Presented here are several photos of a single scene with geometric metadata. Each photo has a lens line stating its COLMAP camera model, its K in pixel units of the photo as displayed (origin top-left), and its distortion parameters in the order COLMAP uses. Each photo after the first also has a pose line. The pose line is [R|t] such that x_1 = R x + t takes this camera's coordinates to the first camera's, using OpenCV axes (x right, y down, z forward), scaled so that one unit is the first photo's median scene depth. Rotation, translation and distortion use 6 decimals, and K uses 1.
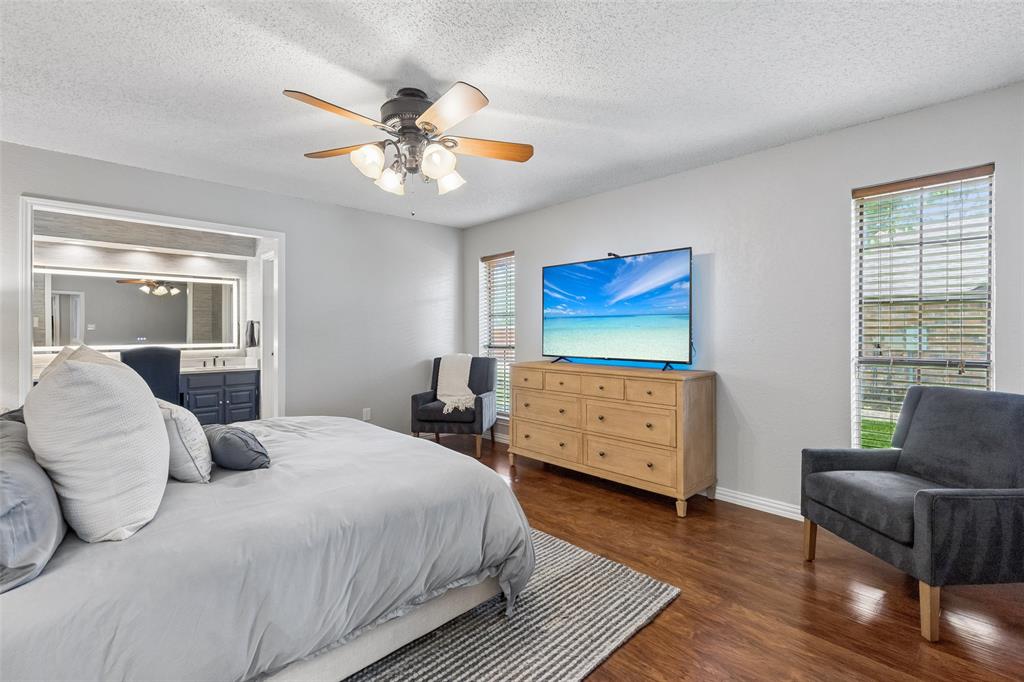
lens RADIAL K [[472.1, 0, 517.6], [0, 472.1, 333.8], [0, 0, 1]] dist [-0.005496, -0.000251]
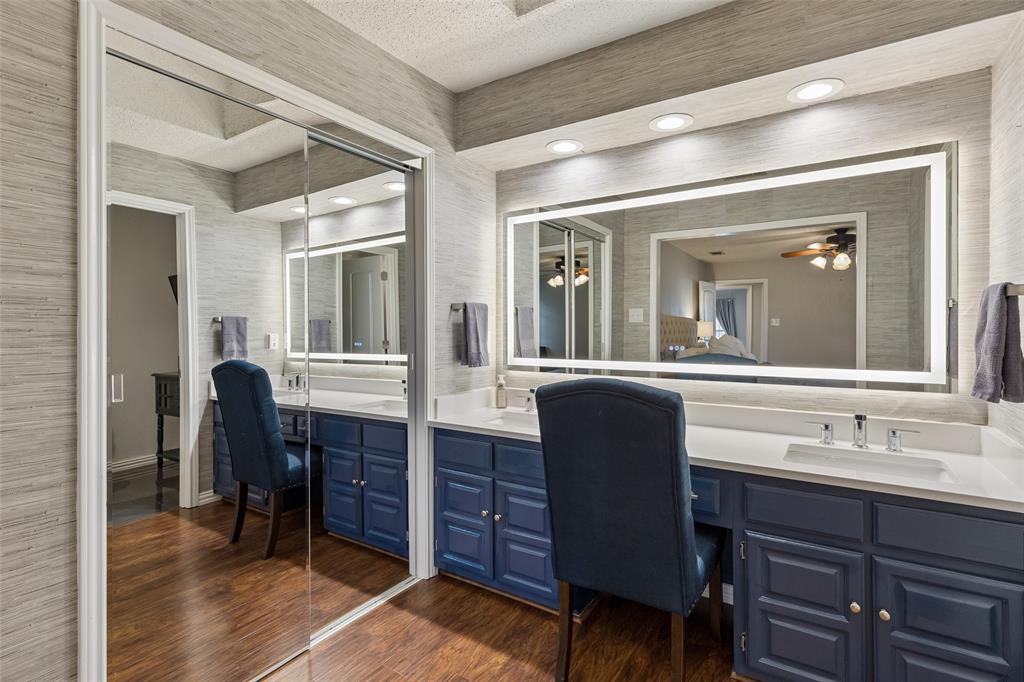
lens RADIAL K [[492.9, 0, 511.9], [0, 492.9, 328.0], [0, 0, 1]] dist [0.000218, 0.000146]
pose [[0.240141, -0.003253, -0.970733, -0.381326], [0.001462, 0.999994, -0.002990, -0.004346], [0.970737, -0.000701, 0.240144, 0.693552]]
